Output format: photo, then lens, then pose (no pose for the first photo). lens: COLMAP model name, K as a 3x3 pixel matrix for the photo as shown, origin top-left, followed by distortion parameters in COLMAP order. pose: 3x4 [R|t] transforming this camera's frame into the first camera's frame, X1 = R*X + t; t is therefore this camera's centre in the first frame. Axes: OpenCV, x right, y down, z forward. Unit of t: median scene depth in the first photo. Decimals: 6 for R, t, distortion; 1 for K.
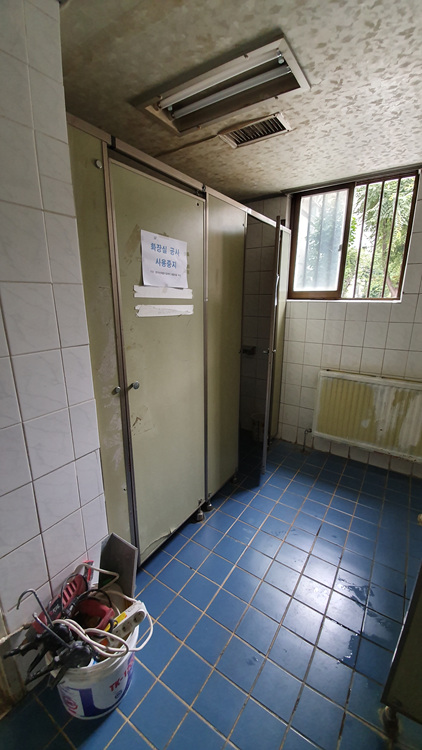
lens RADIAL K [[296.9, 0, 204.4], [0, 296.9, 376.3], [0, 0, 1]] dist [0.016463, -0.019268]
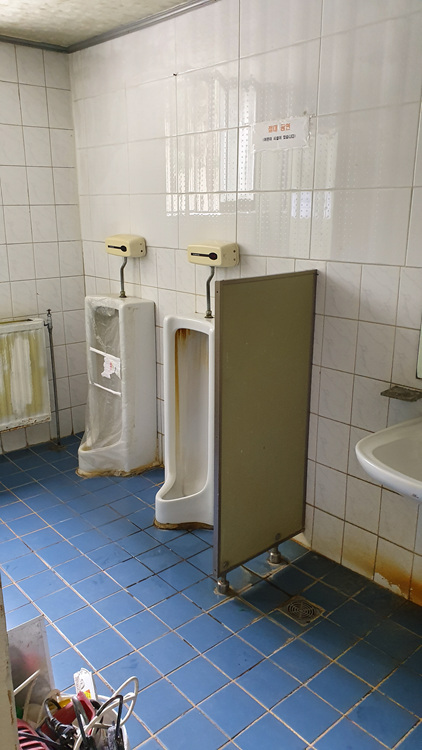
lens RADIAL K [[585.1, 0, 211.0], [0, 585.1, 375.0], [0, 0, 1]] dist [0.033855, -0.005594]
pose [[0.241046, -0.273618, 0.931144, -0.535993], [0.253842, 0.943810, 0.211628, -0.036180], [-0.936729, 0.185352, 0.296958, 0.088213]]
